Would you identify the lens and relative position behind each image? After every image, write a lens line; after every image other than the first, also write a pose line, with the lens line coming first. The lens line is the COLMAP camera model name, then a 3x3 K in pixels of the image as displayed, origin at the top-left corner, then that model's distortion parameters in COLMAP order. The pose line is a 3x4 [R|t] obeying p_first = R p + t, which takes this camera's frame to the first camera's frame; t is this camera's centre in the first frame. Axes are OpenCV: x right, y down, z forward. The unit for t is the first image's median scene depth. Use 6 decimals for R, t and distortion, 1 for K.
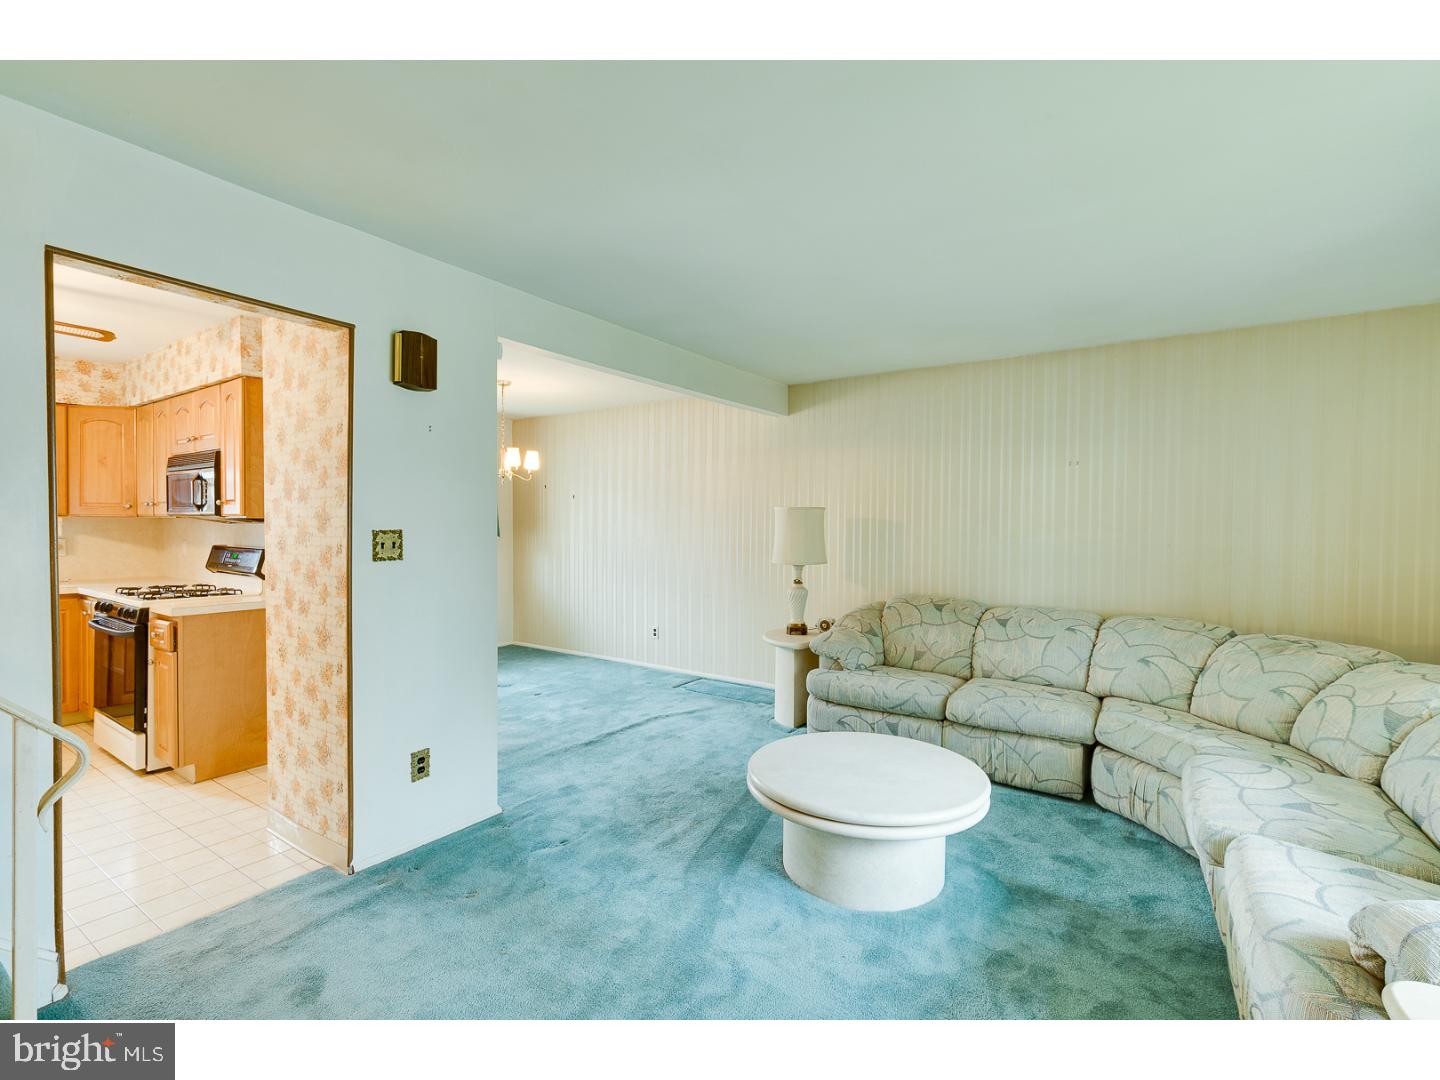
lens RADIAL K [[658.0, 0, 696.5], [0, 658.0, 534.1], [0, 0, 1]] dist [-0.006662, 0.002053]
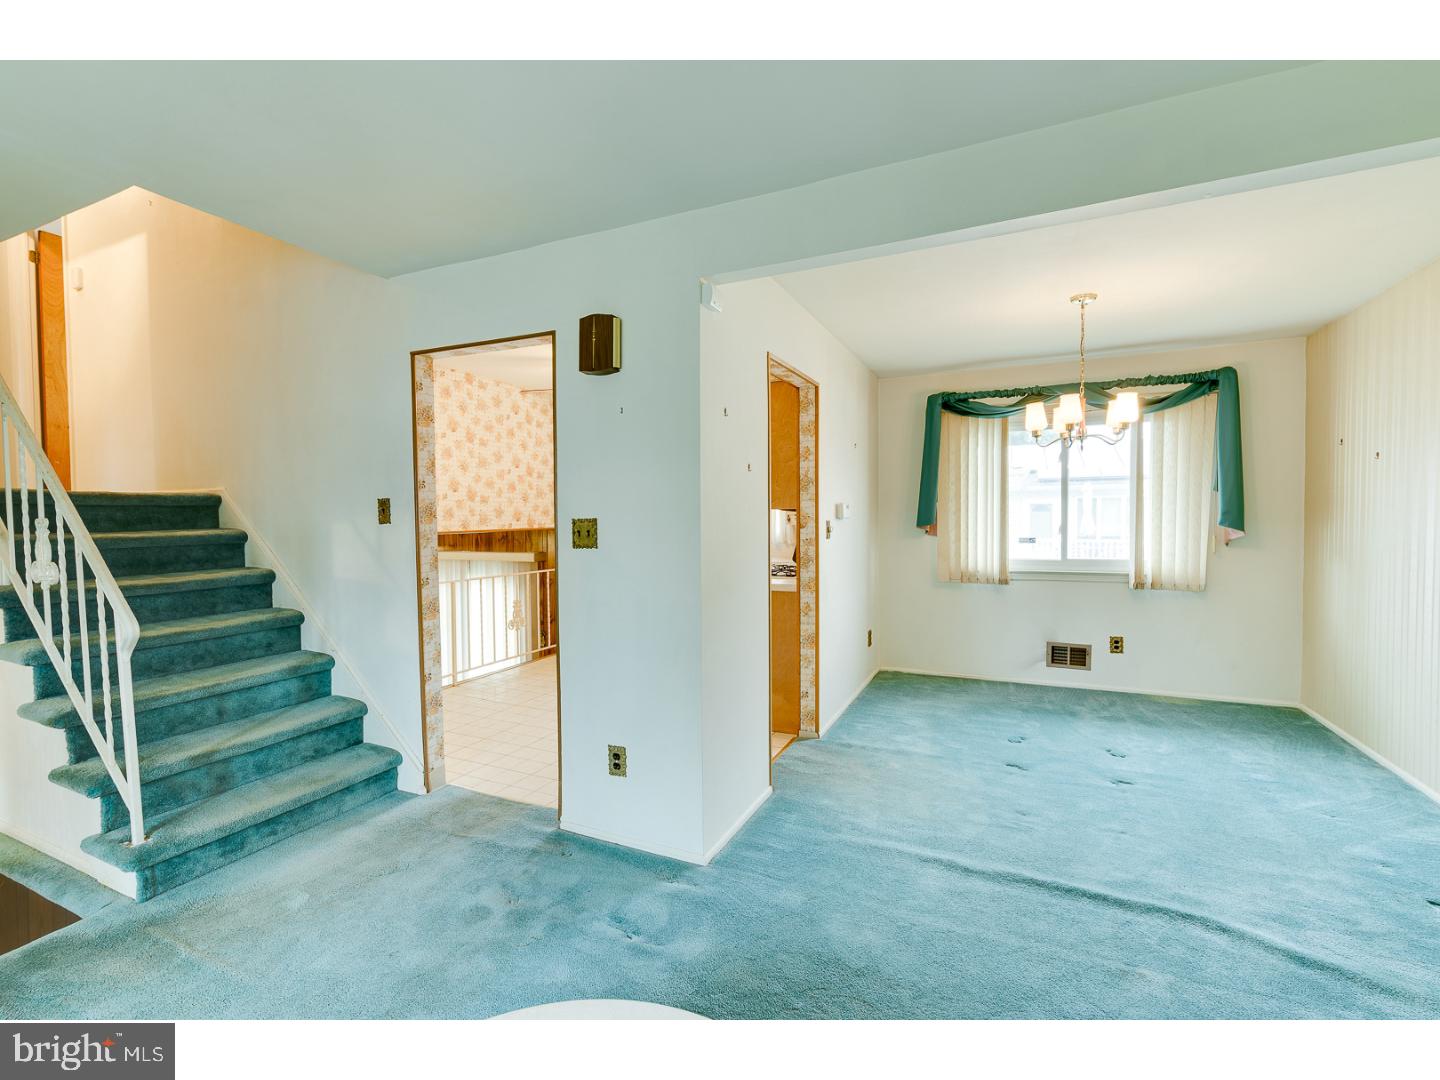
lens RADIAL K [[658.0, 0, 717.7], [0, 658.0, 535.0], [0, 0, 1]] dist [-0.006662, 0.002053]
pose [[0.163248, 0.019237, -0.986398, 0.382238], [0.002694, 0.999797, 0.019944, -0.000240], [0.986581, -0.005913, 0.163163, 0.684118]]
